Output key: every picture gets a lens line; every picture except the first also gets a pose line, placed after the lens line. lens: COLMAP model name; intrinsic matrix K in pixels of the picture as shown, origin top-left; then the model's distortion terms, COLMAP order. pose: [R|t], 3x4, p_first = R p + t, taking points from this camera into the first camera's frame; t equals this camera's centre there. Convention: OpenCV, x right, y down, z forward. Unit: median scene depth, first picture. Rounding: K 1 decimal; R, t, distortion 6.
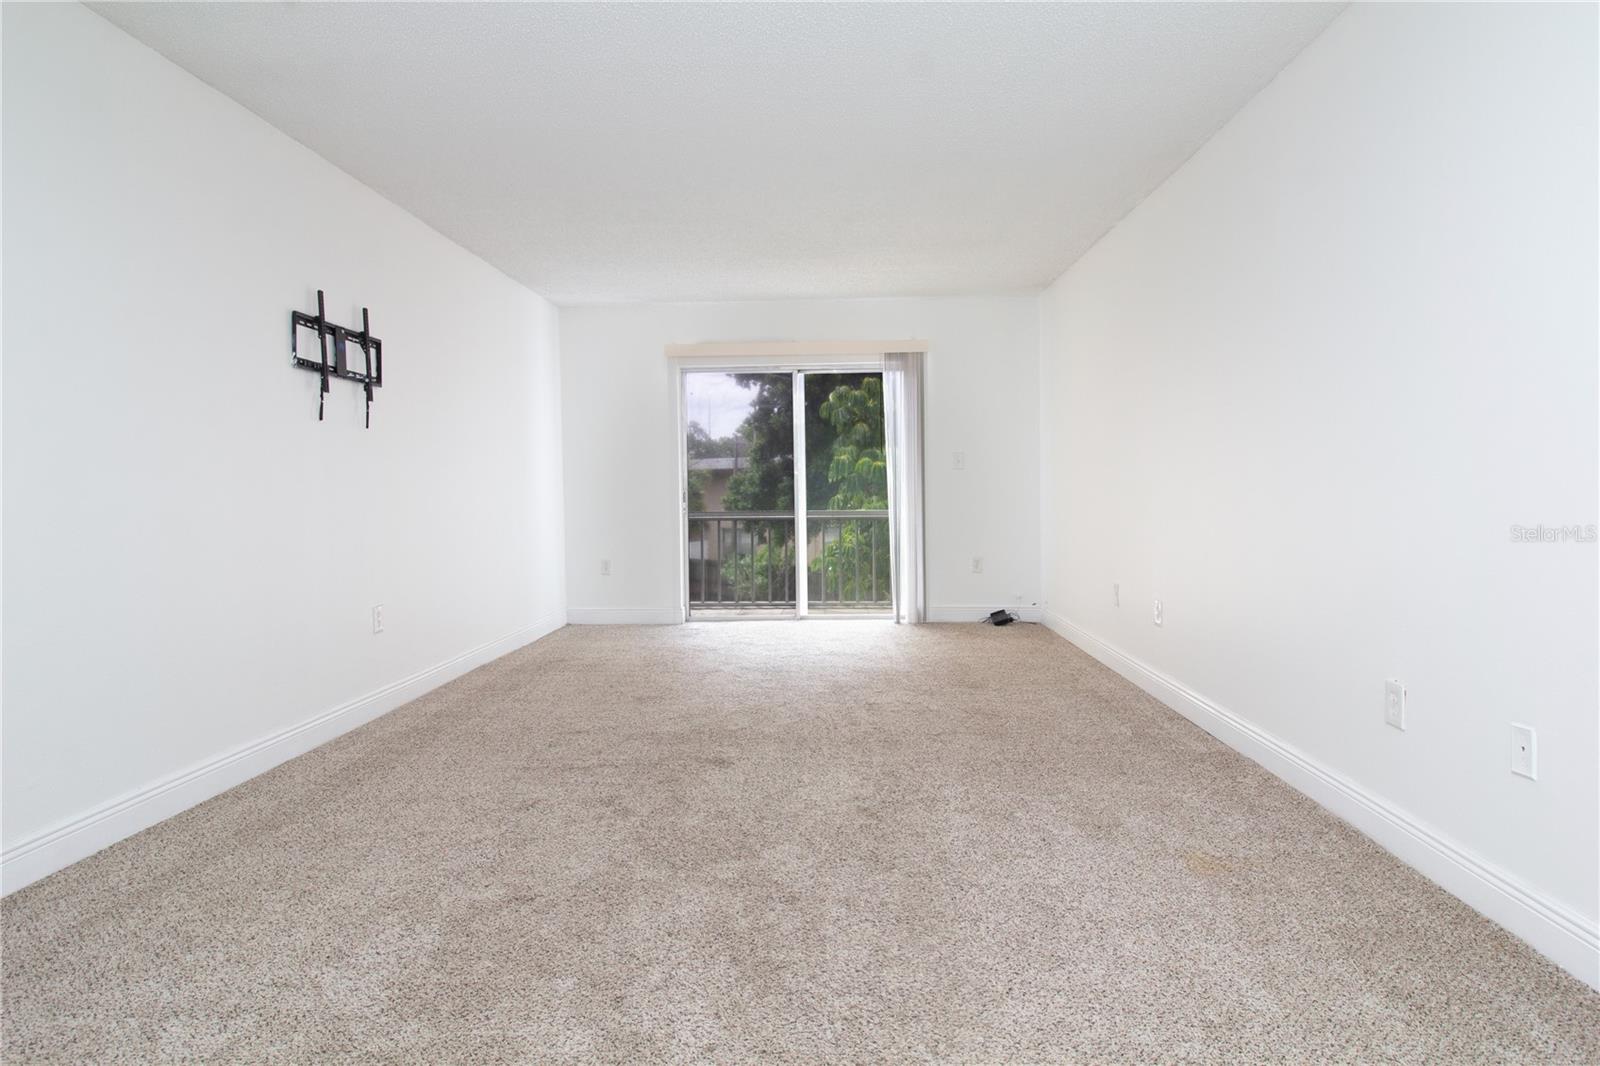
lens RADIAL K [[885.1, 0, 801.8], [0, 885.1, 496.9], [0, 0, 1]] dist [0.000353, -0.002367]
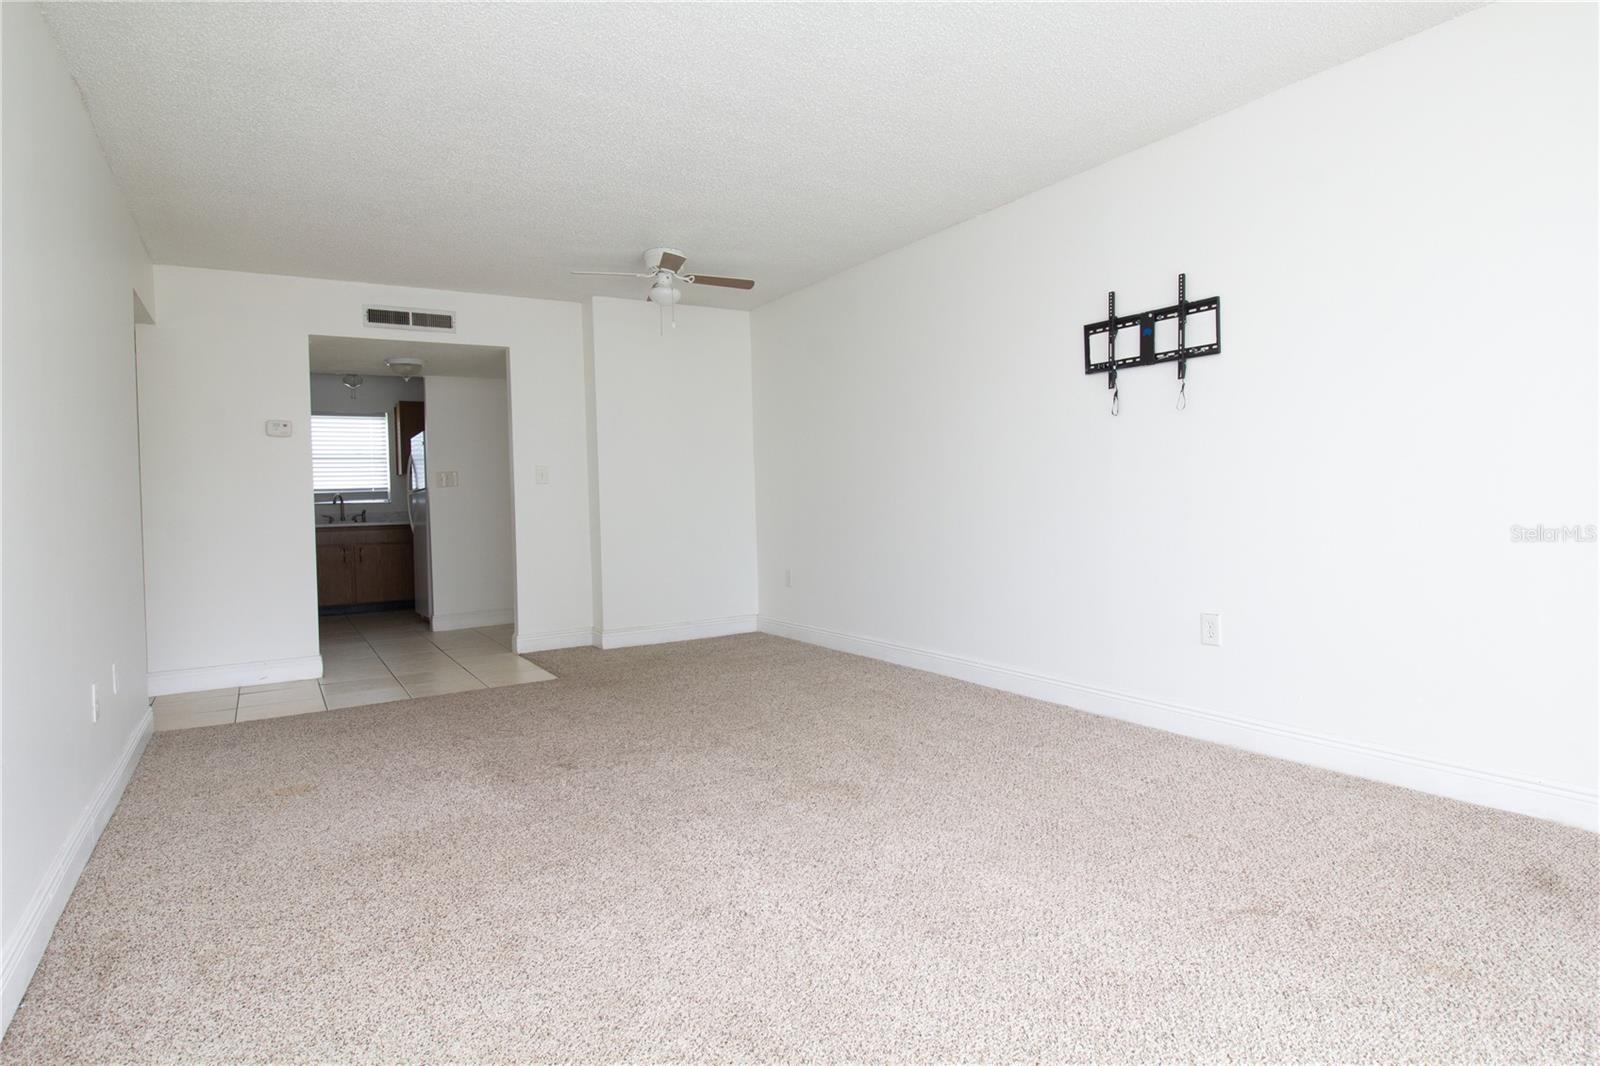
lens RADIAL K [[885.1, 0, 801.8], [0, 885.1, 496.9], [0, 0, 1]] dist [0.000353, -0.002367]
pose [[-0.825621, 0.028586, -0.563500, 0.327068], [0.031228, 0.999500, 0.004951, -0.005450], [0.563360, -0.013510, -0.826101, 1.506897]]
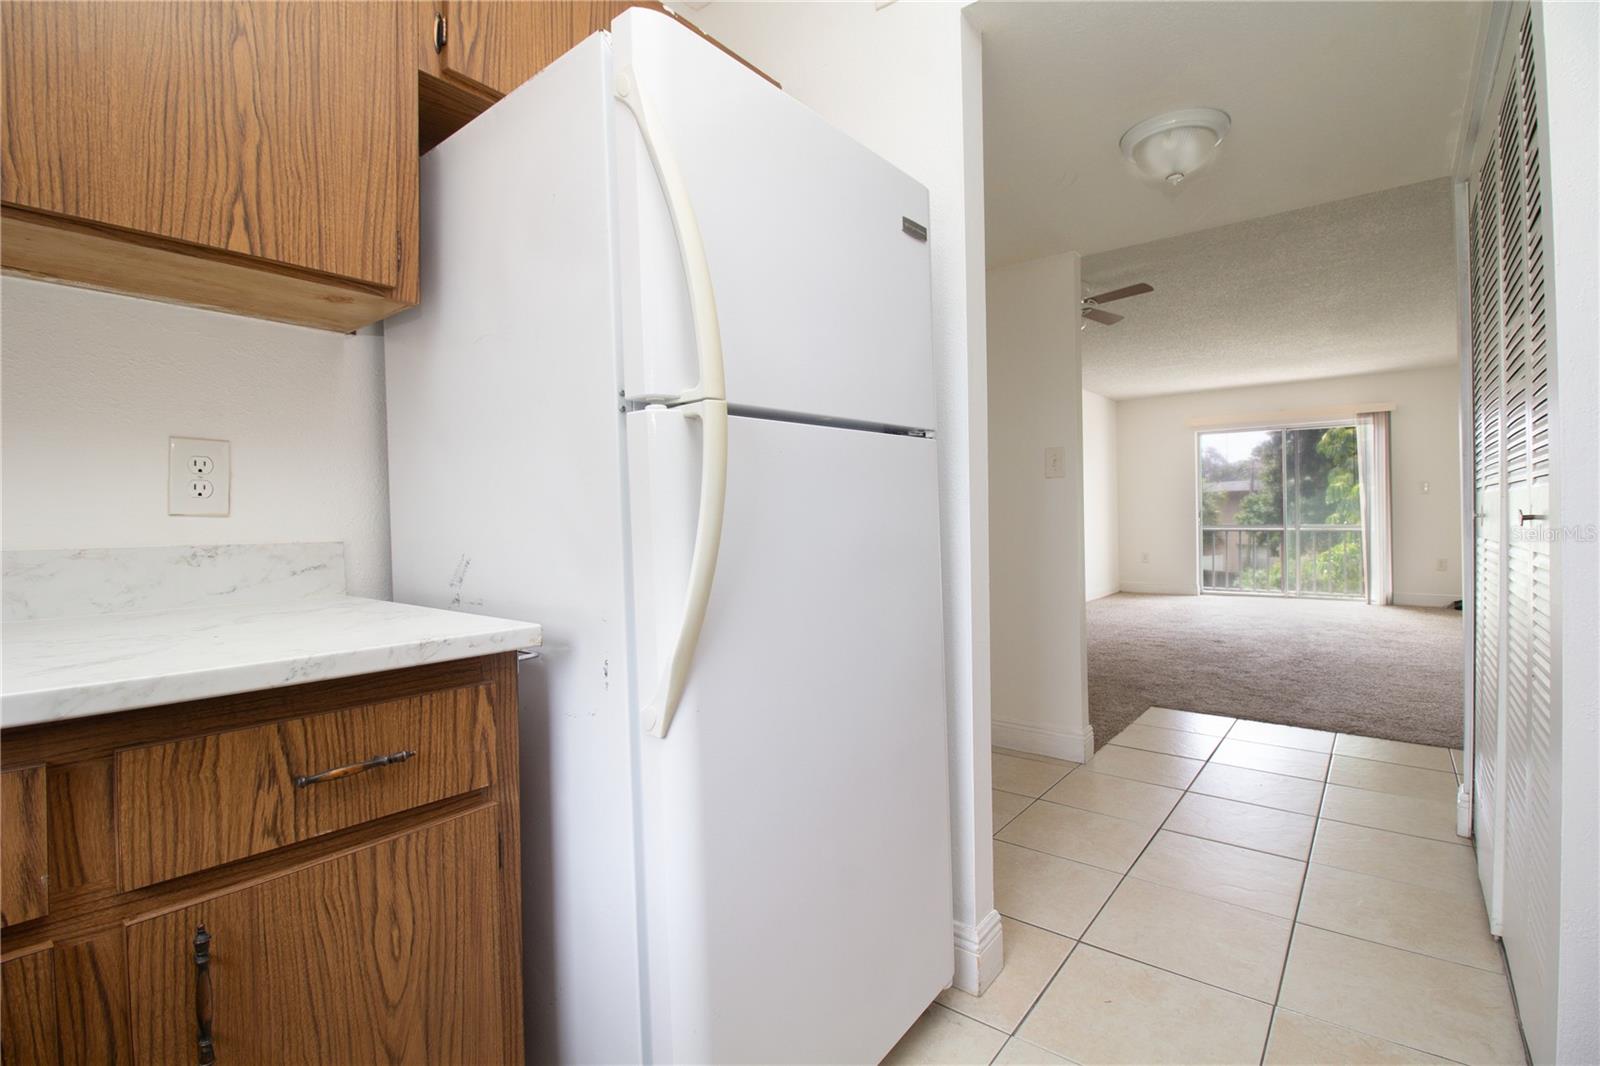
lens RADIAL K [[737.8, 0, 794.0], [0, 737.8, 517.1], [0, 0, 1]] dist [-0.019728, -0.000029]
pose [[0.804479, 0.003668, -0.593969, 0.102215], [-0.002154, 0.999992, 0.003258, 0.002378], [0.593977, -0.001342, 0.804481, -0.788056]]
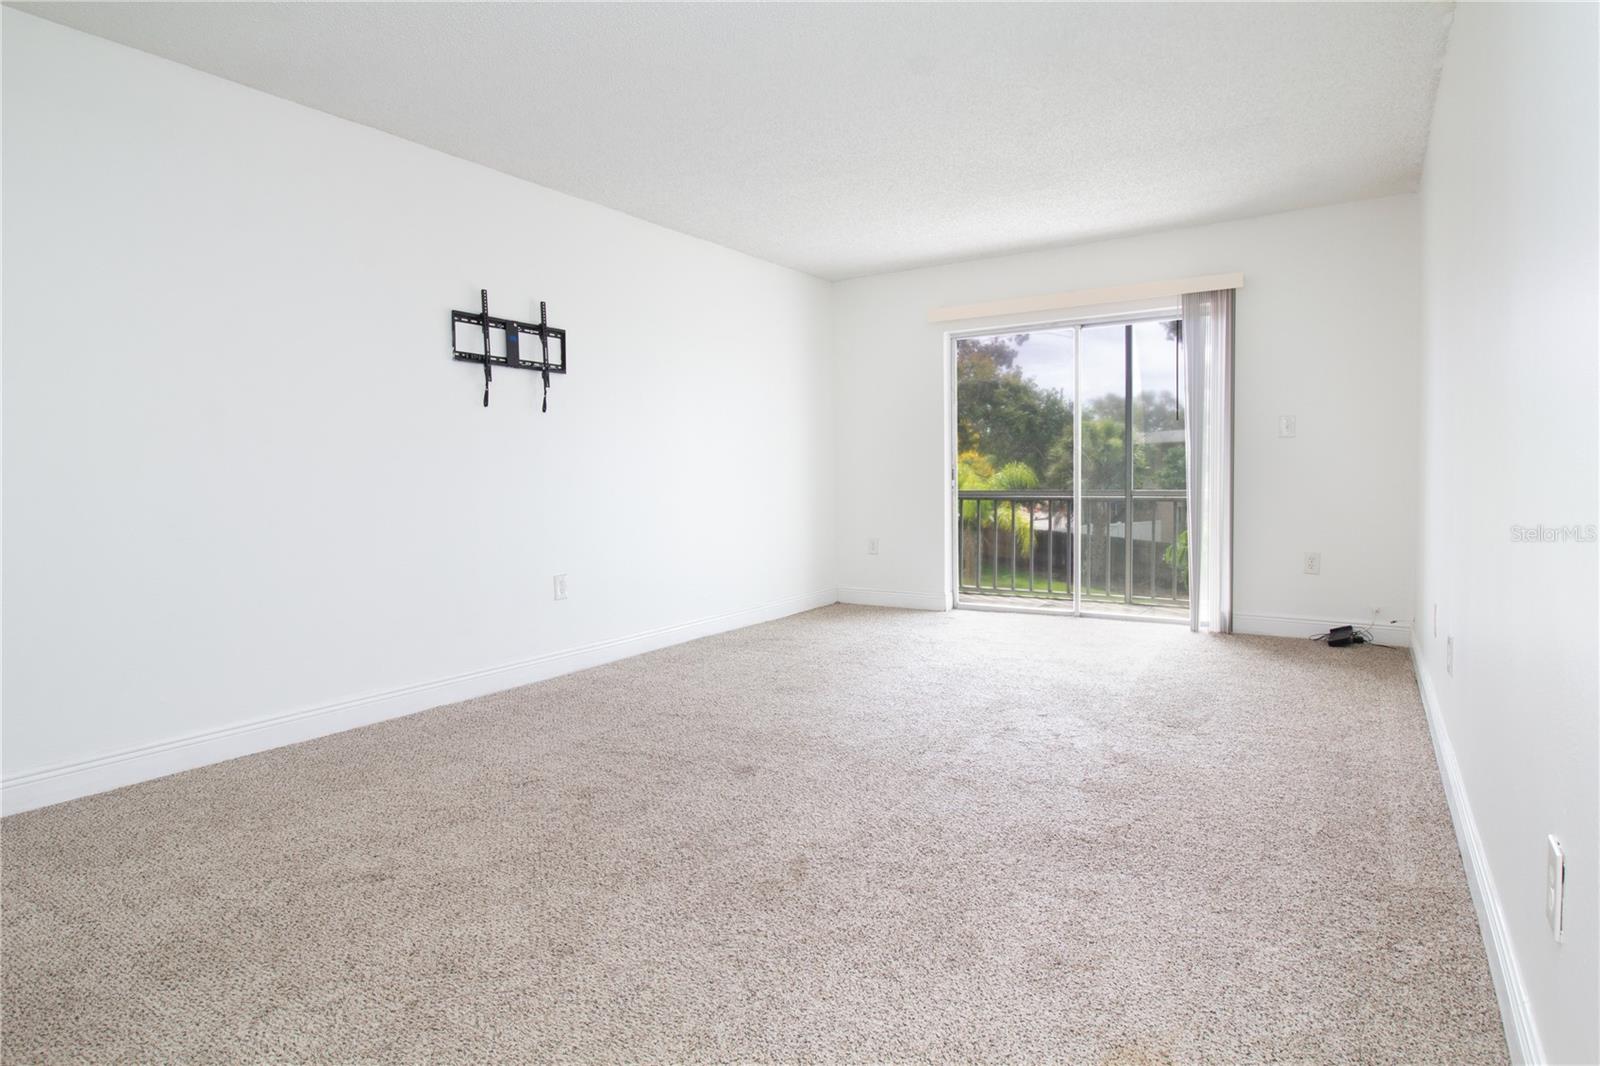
lens RADIAL K [[885.1, 0, 801.8], [0, 885.1, 496.9], [0, 0, 1]] dist [0.000353, -0.002367]
pose [[0.864617, 0.012711, -0.502270, 0.329733], [0.001030, 0.999633, 0.027072, -0.002010], [0.502430, -0.023924, 0.864287, 0.211957]]
